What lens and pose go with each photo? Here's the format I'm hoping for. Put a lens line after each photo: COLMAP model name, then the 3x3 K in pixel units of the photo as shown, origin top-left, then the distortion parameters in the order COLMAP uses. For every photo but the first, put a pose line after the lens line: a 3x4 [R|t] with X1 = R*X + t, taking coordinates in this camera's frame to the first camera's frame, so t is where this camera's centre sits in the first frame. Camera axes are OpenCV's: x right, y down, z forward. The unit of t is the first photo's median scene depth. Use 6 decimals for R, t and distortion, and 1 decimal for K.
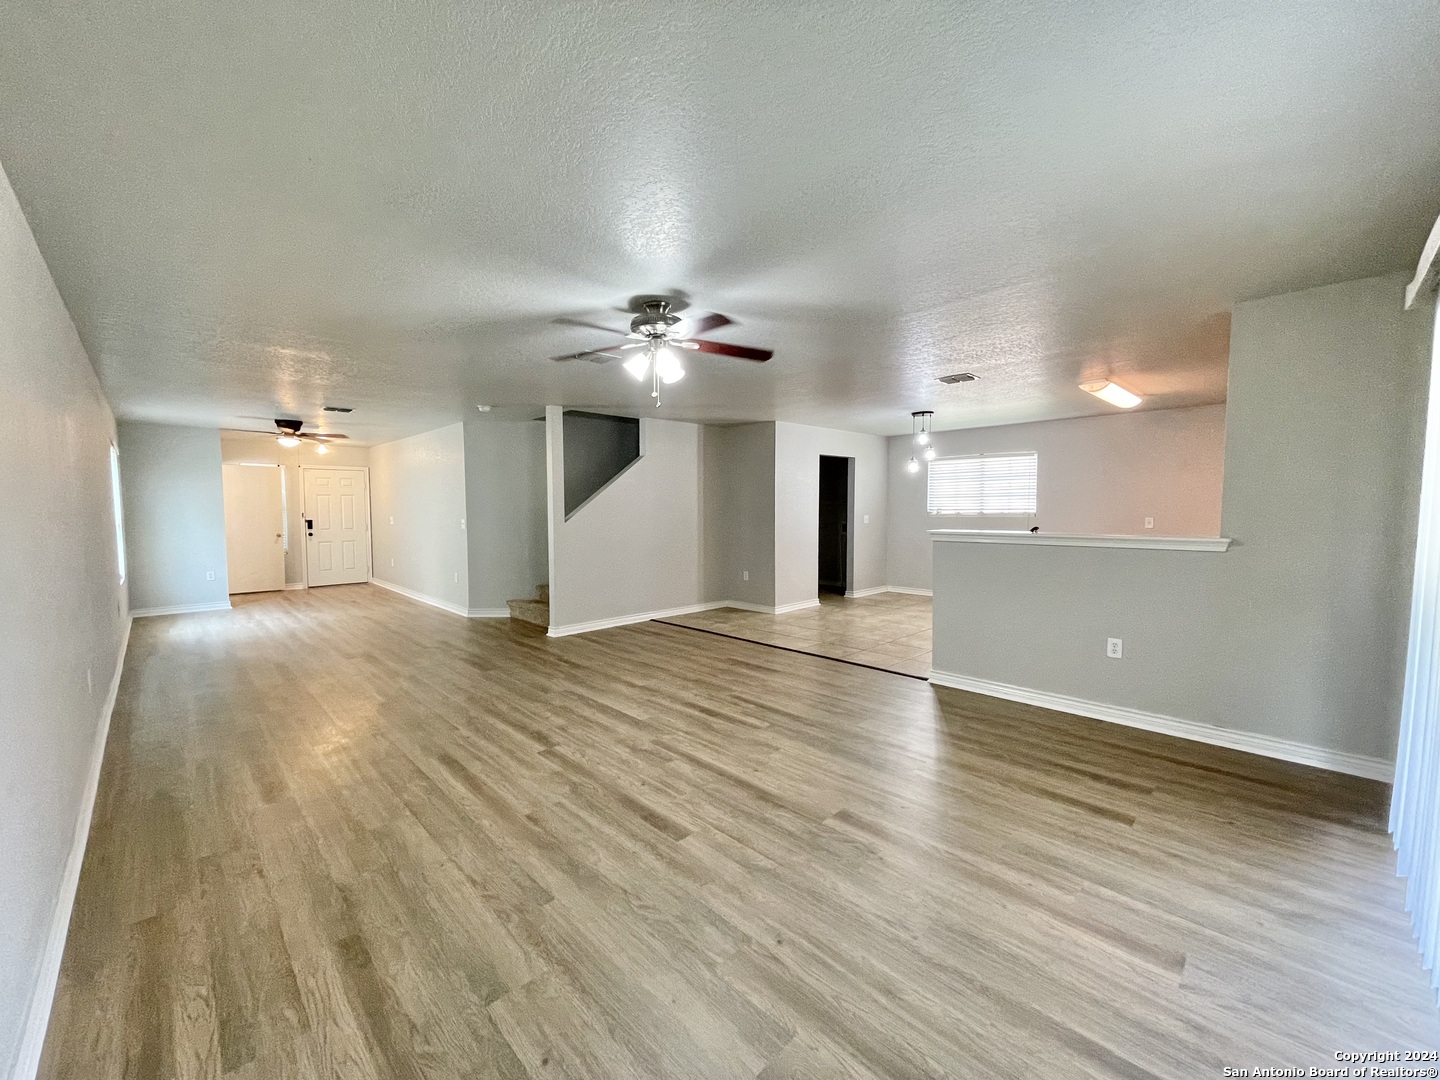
lens RADIAL K [[580.3, 0, 717.6], [0, 580.3, 541.8], [0, 0, 1]] dist [0.004779, -0.001055]
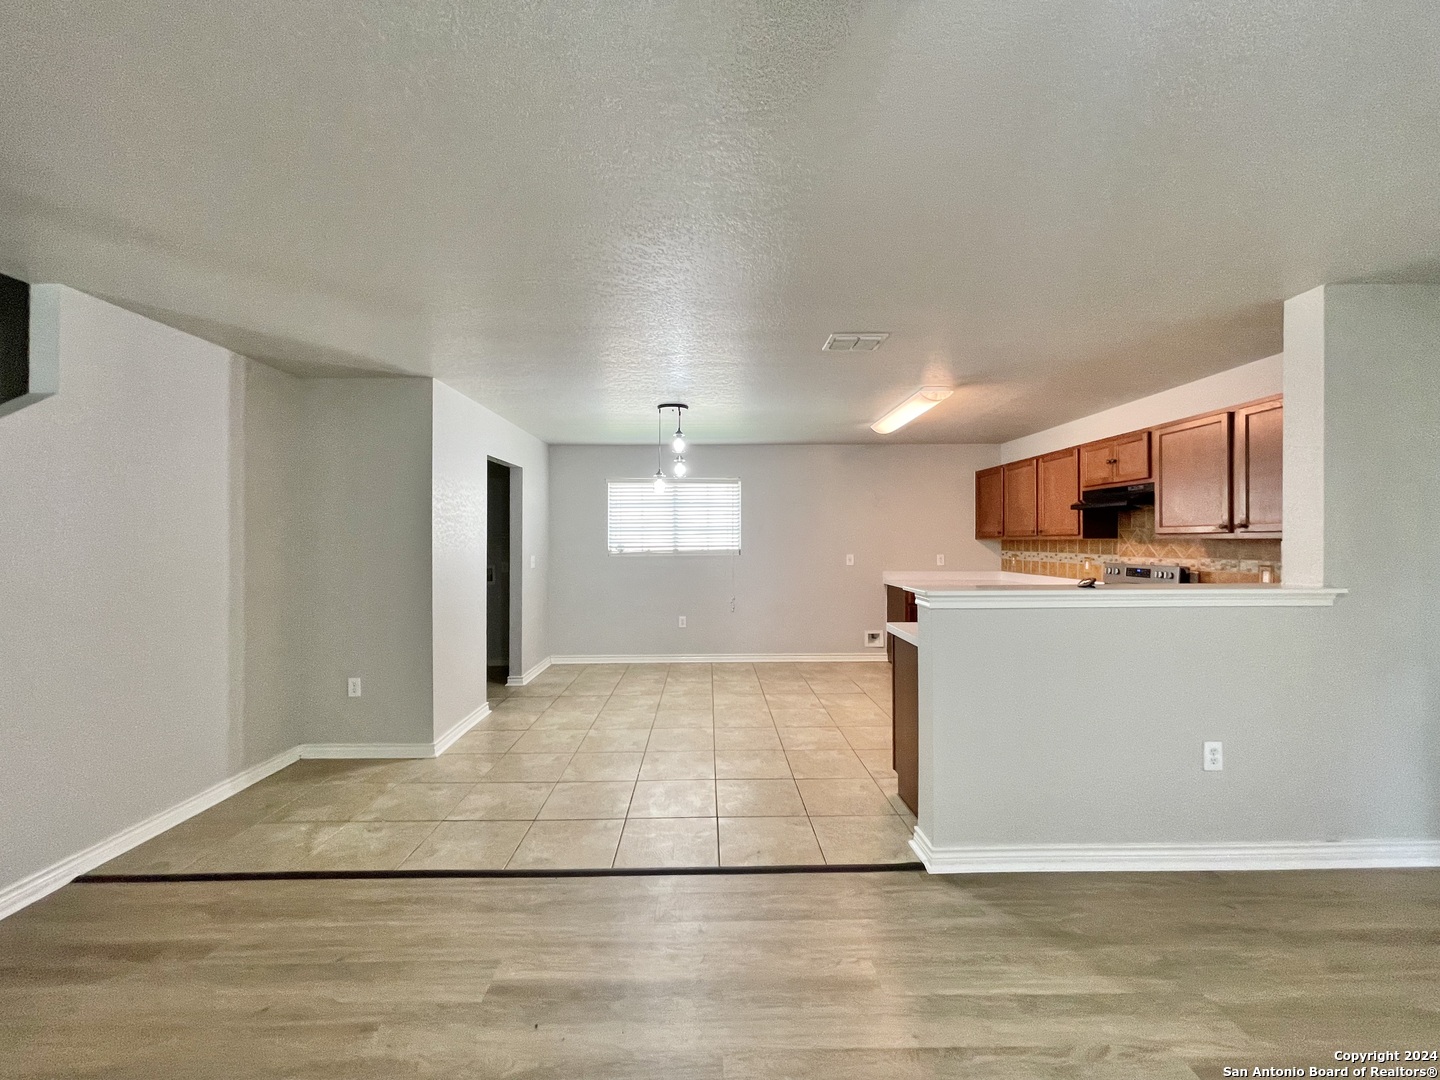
lens RADIAL K [[580.3, 0, 714.7], [0, 580.3, 534.9], [0, 0, 1]] dist [0.004779, -0.001055]
pose [[0.686785, 0.012065, 0.726761, -0.172562], [0.040163, 0.997705, -0.054517, -0.049352], [-0.725750, 0.066630, 0.684724, 0.784445]]
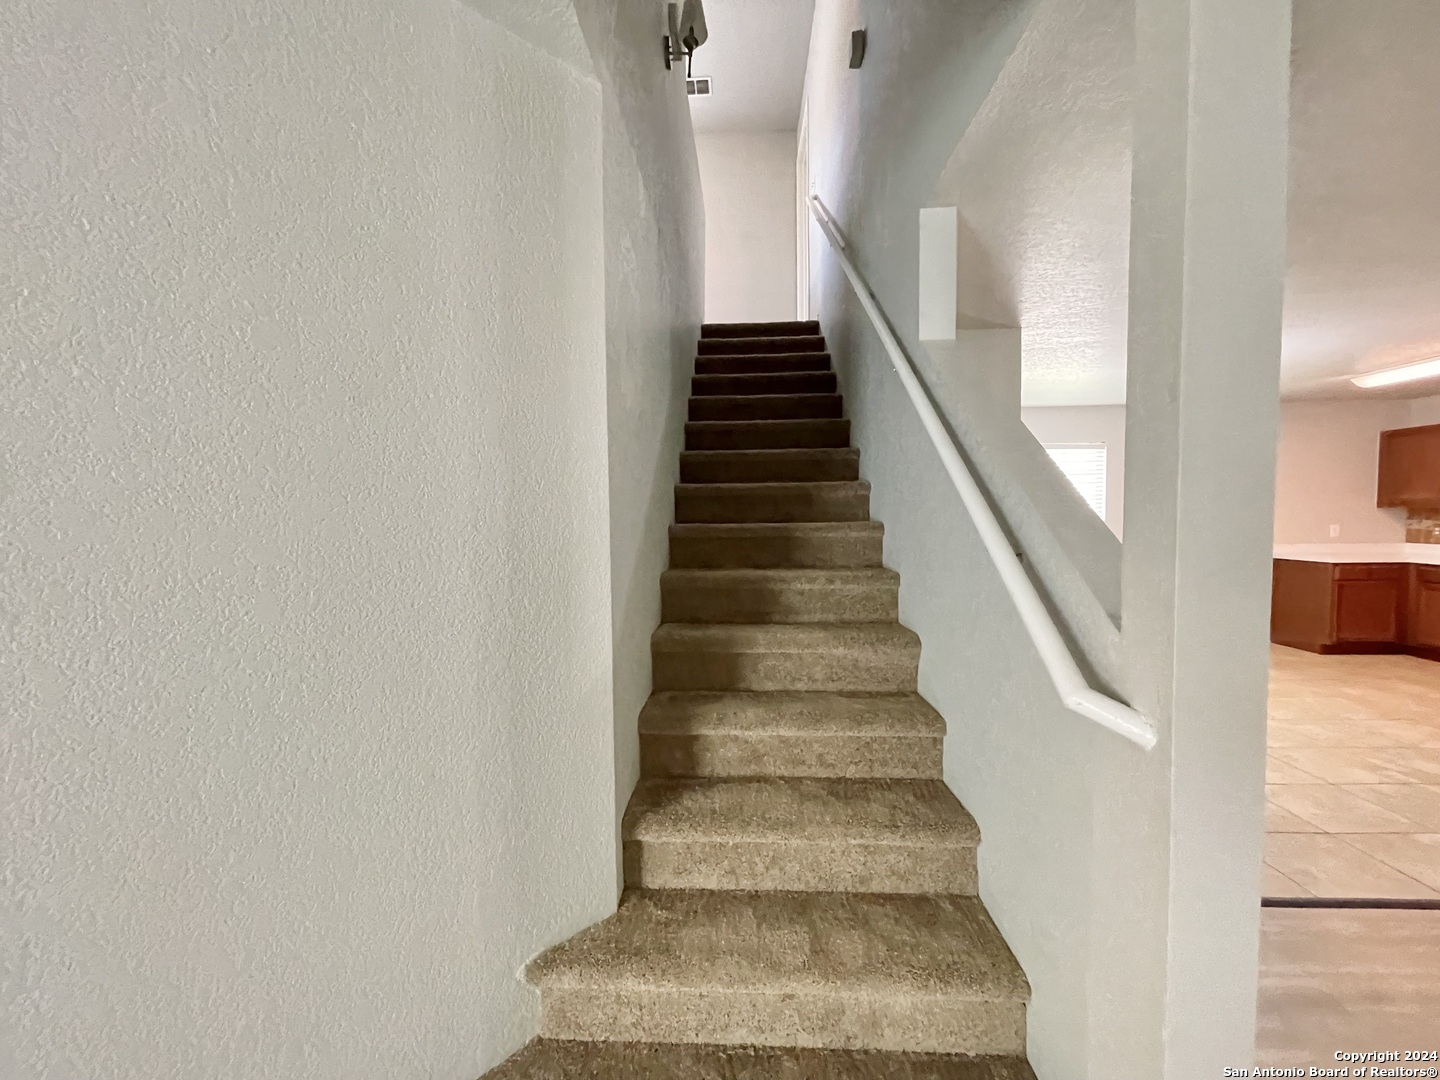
lens RADIAL K [[580.3, 0, 718.4], [0, 580.3, 537.3], [0, 0, 1]] dist [0.004779, -0.001055]
pose [[0.725766, -0.028387, 0.687356, -0.645857], [0.047152, 0.998851, -0.008535, -0.084002], [-0.686324, 0.038605, 0.726271, 1.386000]]
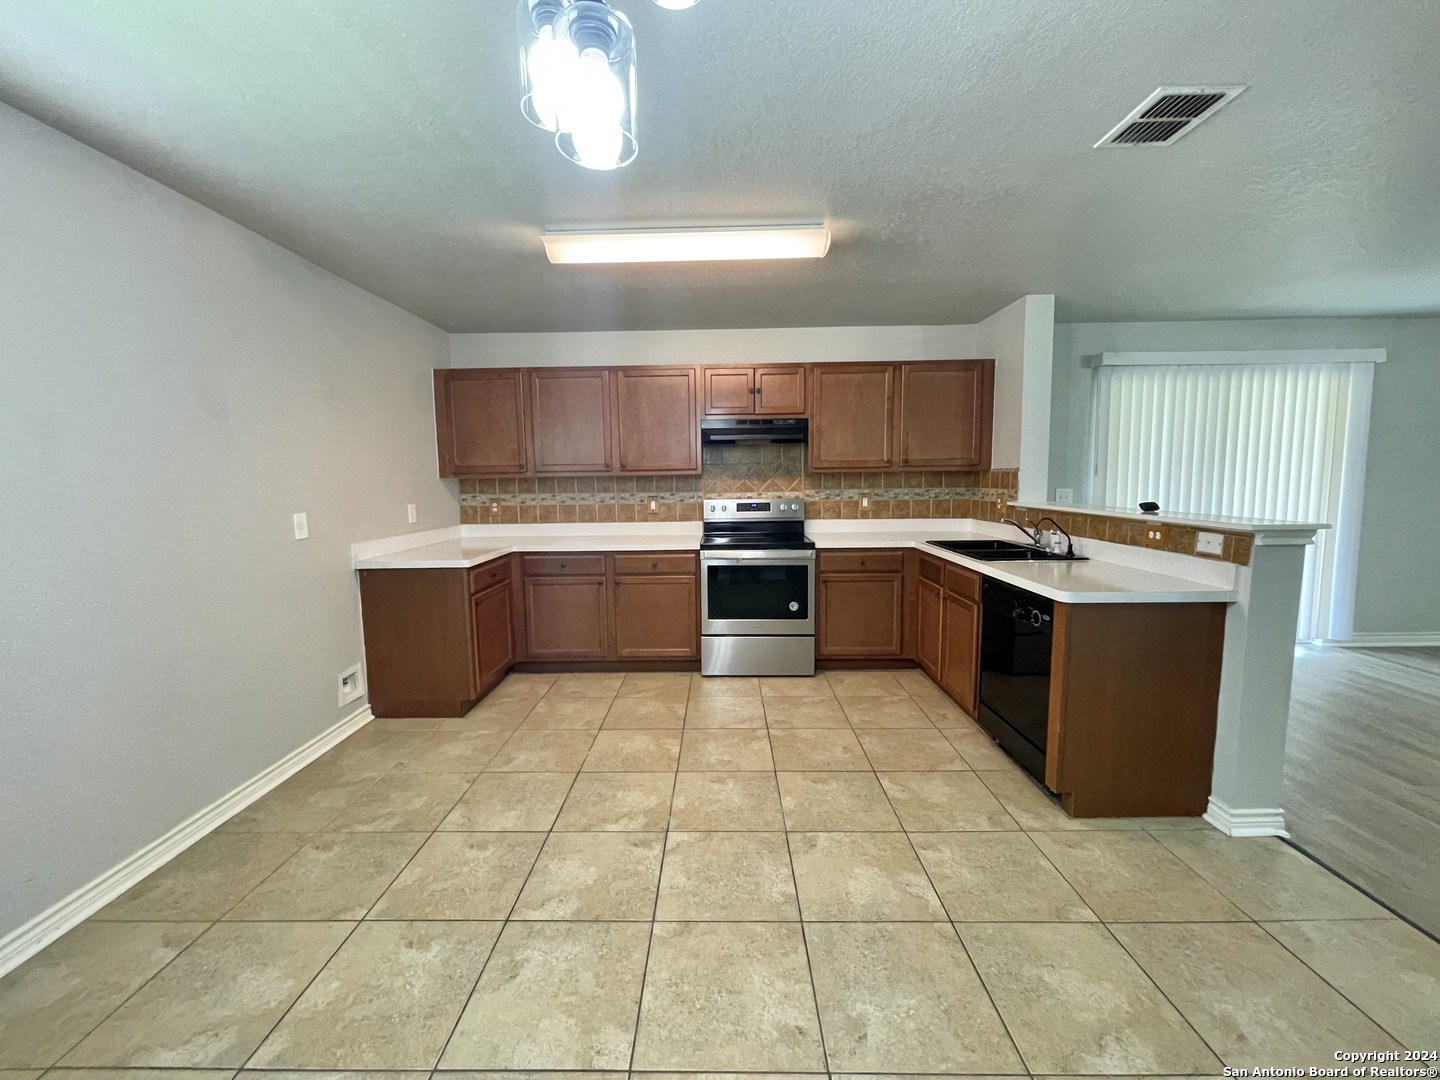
lens RADIAL K [[580.3, 0, 715.7], [0, 580.3, 537.8], [0, 0, 1]] dist [0.004779, -0.001055]
pose [[-0.712881, -0.057335, 0.698937, 0.380015], [0.059217, 0.988171, 0.141459, -0.102363], [-0.698780, 0.142232, -0.701053, 1.680449]]
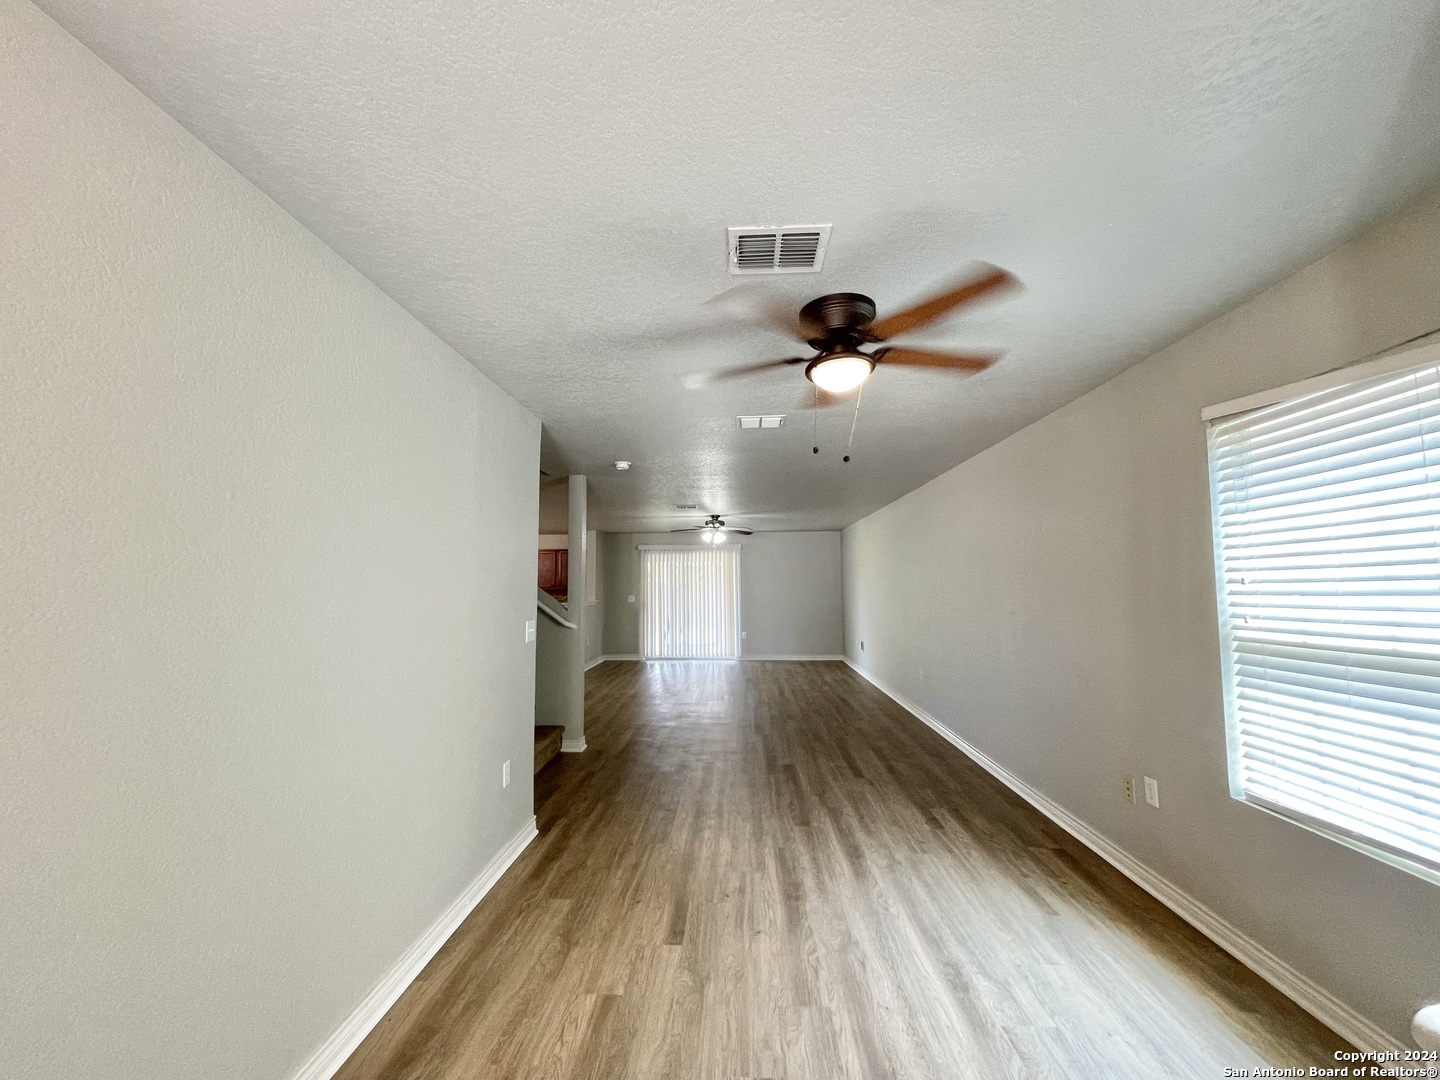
lens RADIAL K [[580.3, 0, 718.8], [0, 580.3, 541.8], [0, 0, 1]] dist [0.004779, -0.001055]
pose [[-0.686961, 0.069467, 0.723367, -1.476639], [0.057482, 0.997496, -0.041204, -0.120593], [-0.724418, 0.013275, -0.689234, 2.031567]]
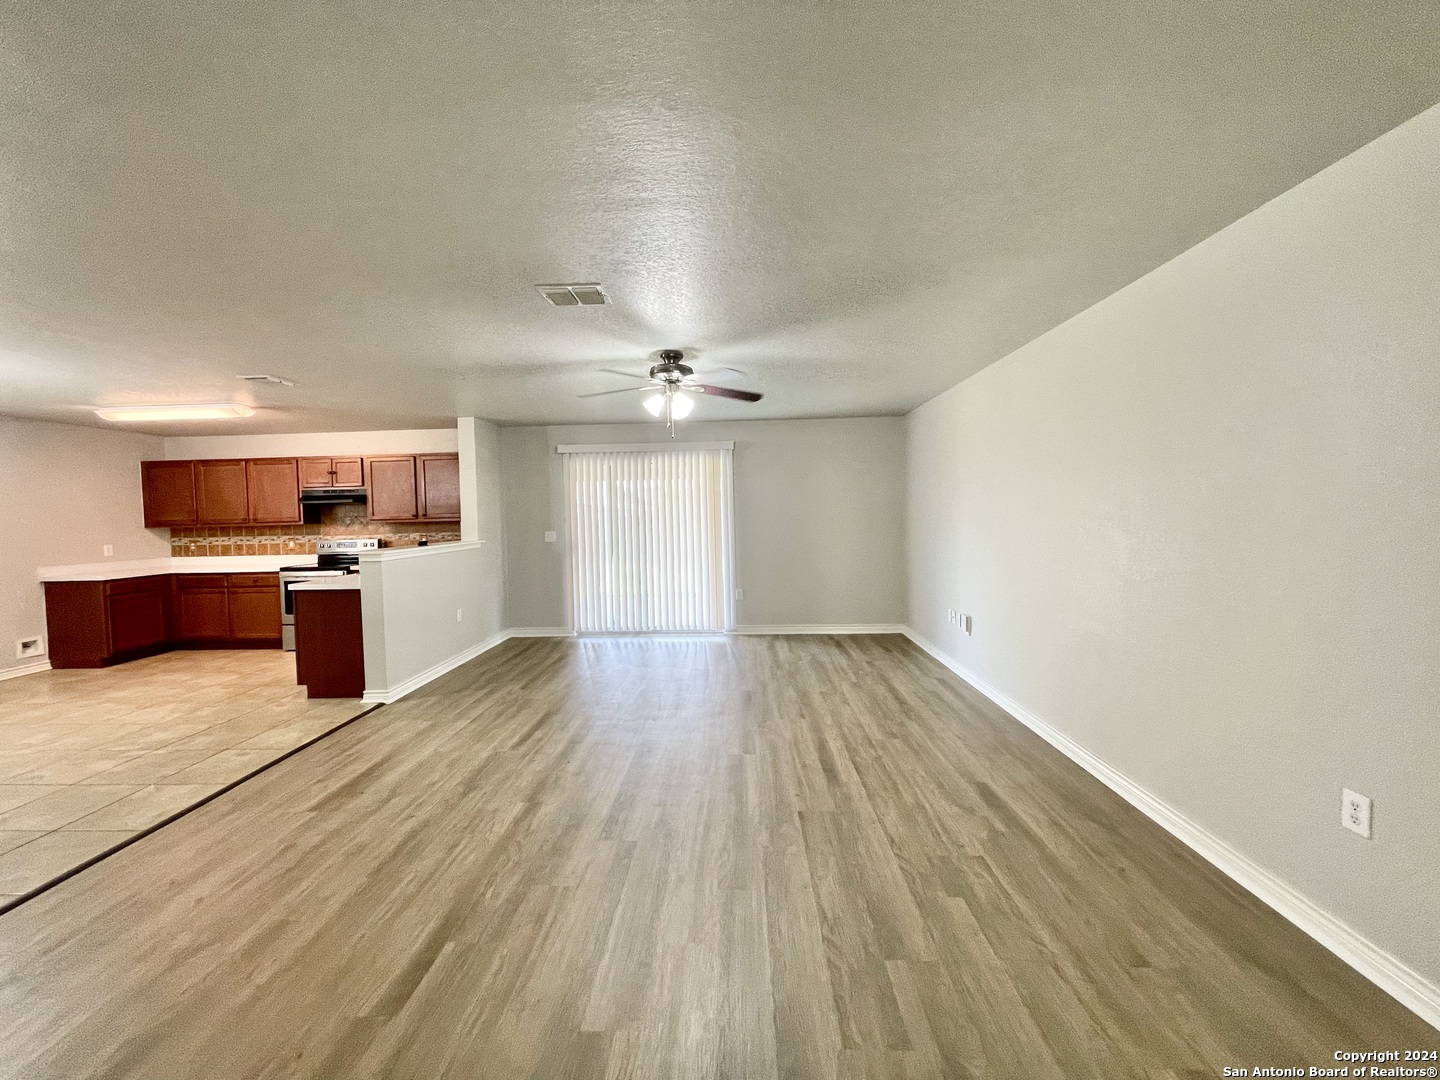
lens RADIAL K [[580.3, 0, 713.0], [0, 580.3, 542.7], [0, 0, 1]] dist [0.004779, -0.001055]
pose [[-0.685614, -0.013168, 0.727846, -0.751427], [0.070285, 0.993968, 0.084190, -0.077858], [-0.724564, 0.108879, -0.680553, 1.282941]]
